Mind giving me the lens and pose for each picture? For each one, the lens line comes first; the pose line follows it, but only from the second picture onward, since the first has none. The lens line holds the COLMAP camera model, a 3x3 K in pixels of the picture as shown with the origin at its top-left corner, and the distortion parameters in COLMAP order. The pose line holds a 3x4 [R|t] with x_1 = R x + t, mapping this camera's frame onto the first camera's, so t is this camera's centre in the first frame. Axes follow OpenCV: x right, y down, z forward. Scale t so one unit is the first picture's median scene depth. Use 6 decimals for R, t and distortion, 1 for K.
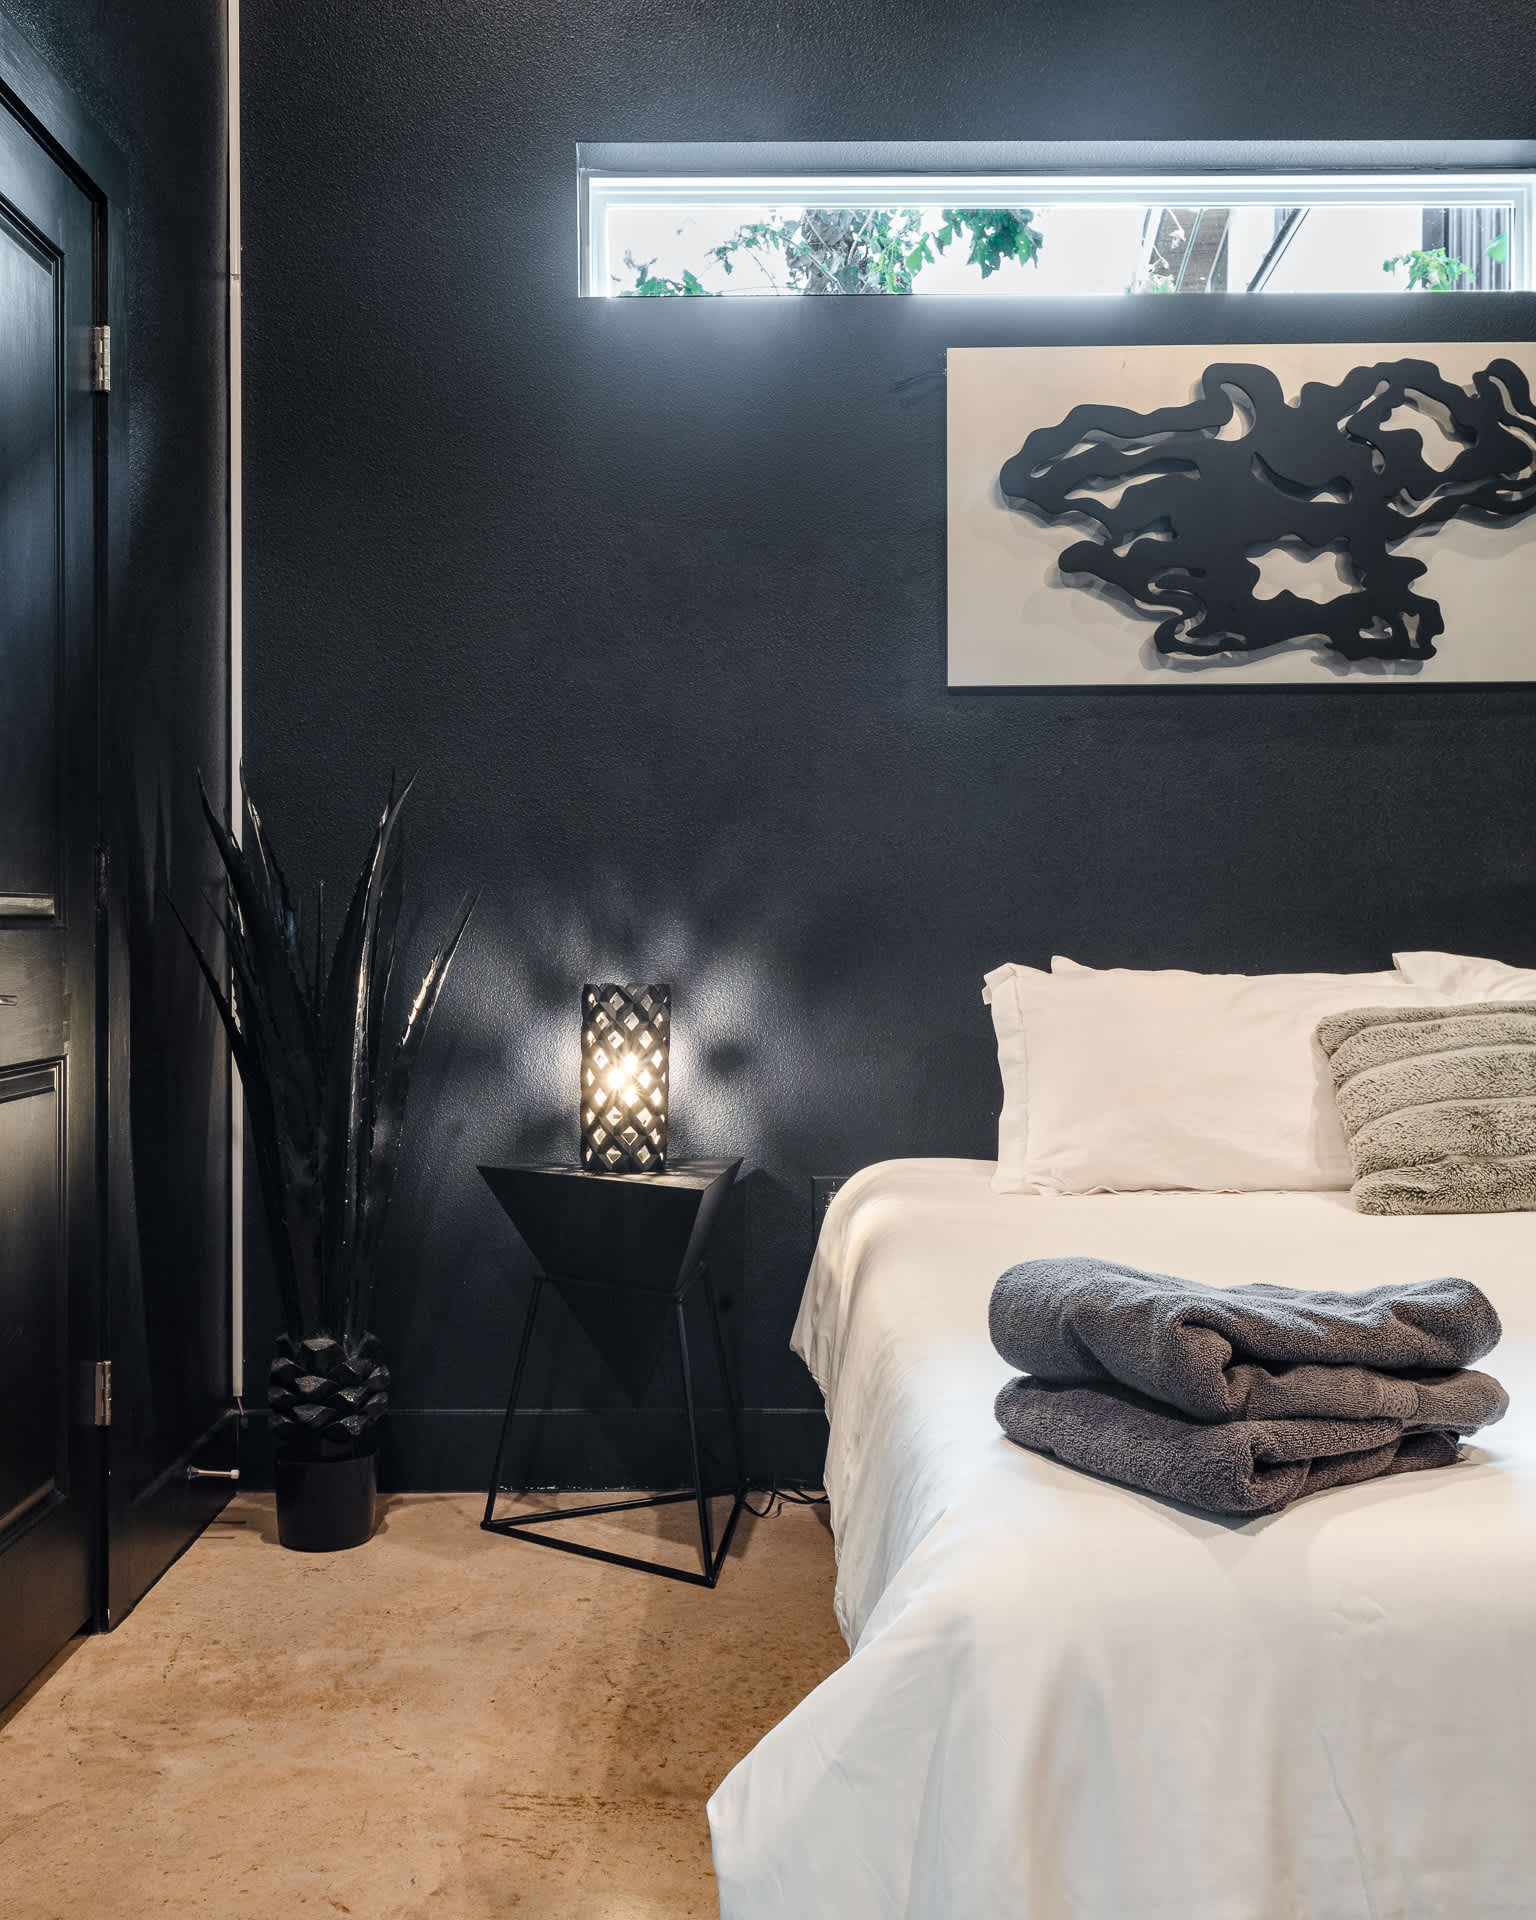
lens RADIAL K [[1874.0, 0, 768.1], [0, 1874.0, 949.2], [0, 0, 1]] dist [0.014688, 0.000000]
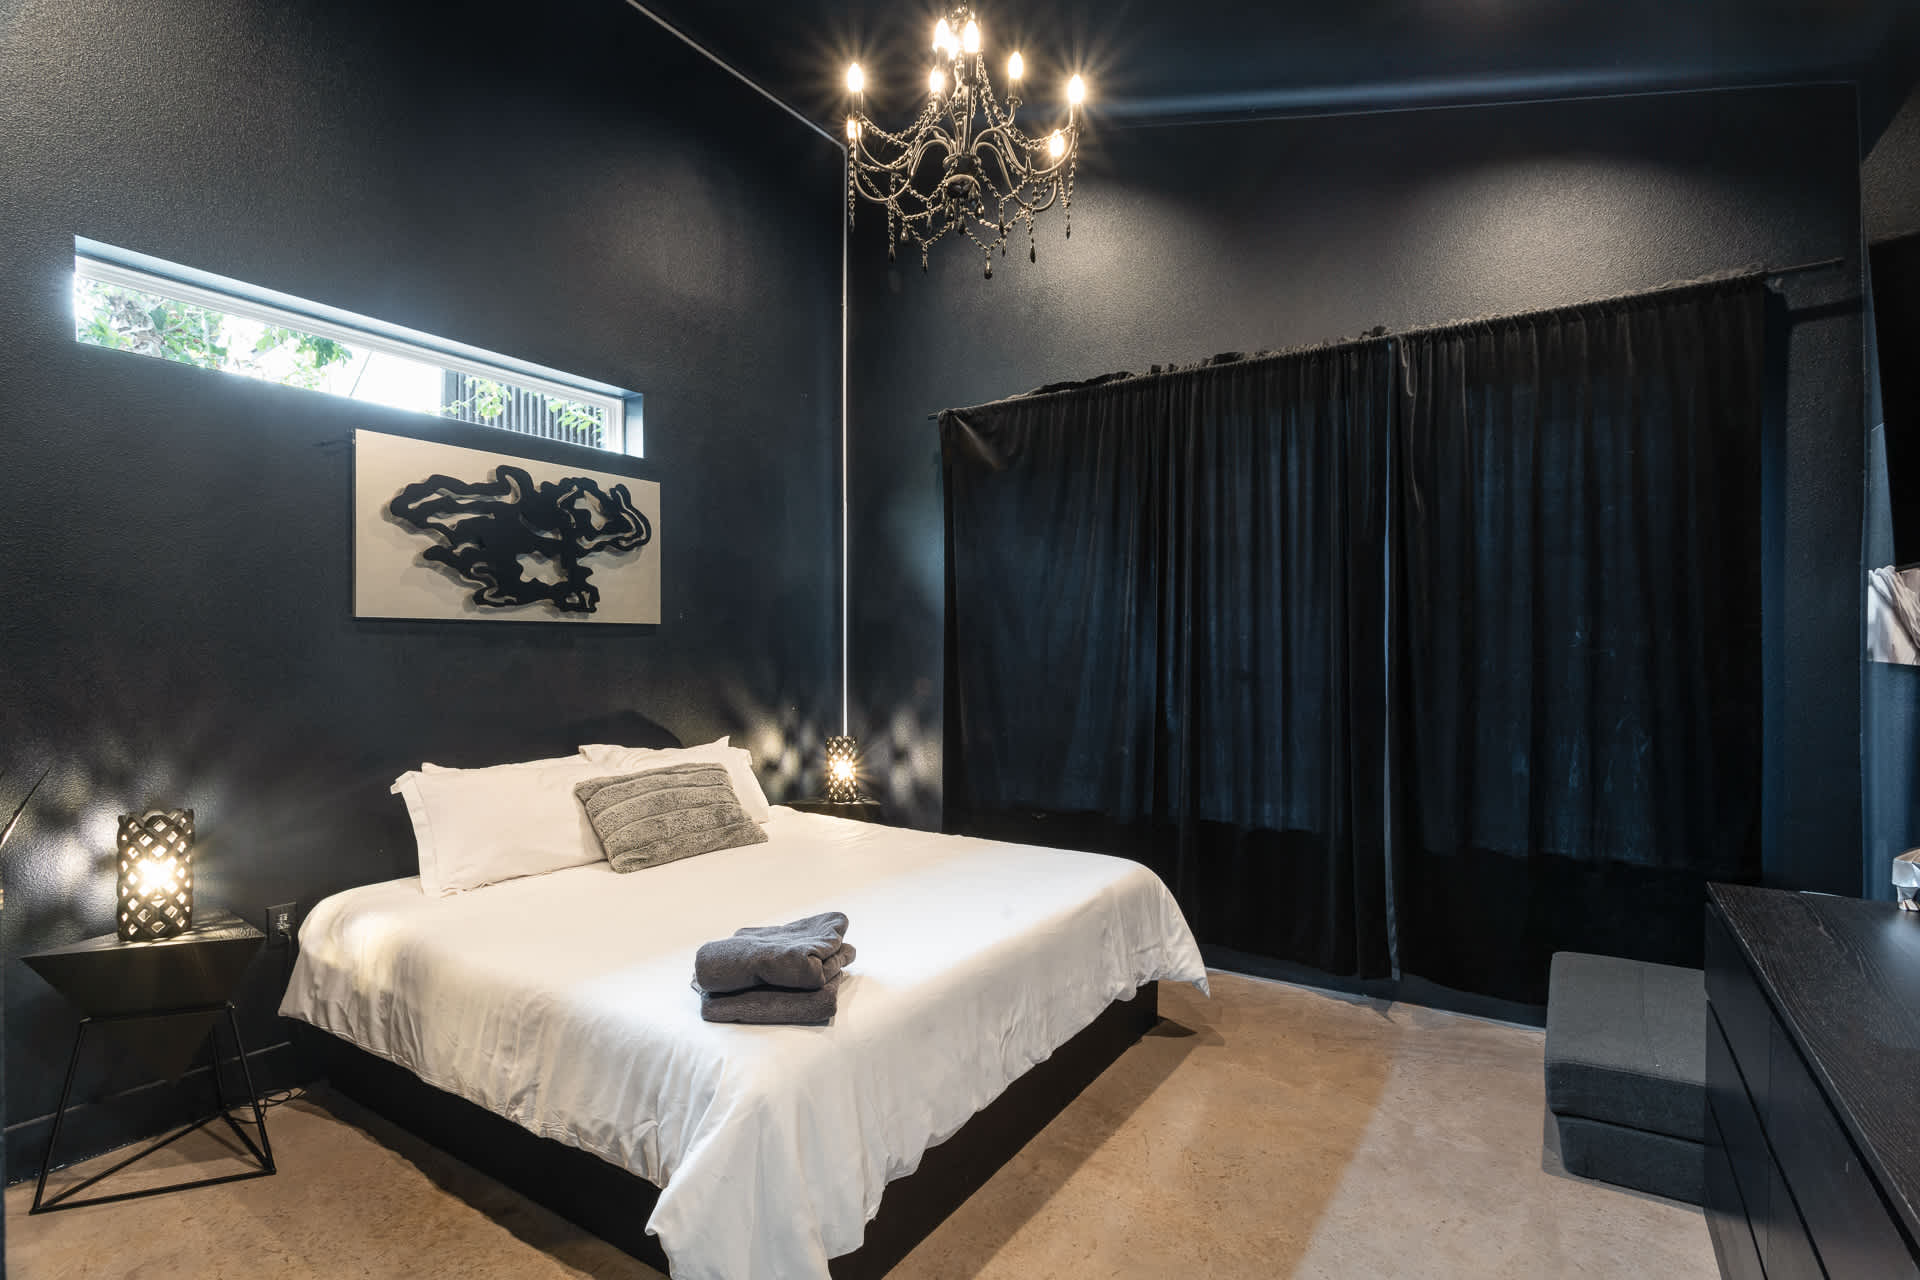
lens RADIAL K [[922.2, 0, 962.4], [0, 922.2, 653.7], [0, 0, 1]] dist [-0.003657, 0.000304]
pose [[0.547949, 0.000619, 0.836512, -0.325604], [0.006941, 0.999962, -0.005287, -0.097190], [-0.836483, 0.008704, 0.547923, 0.033509]]
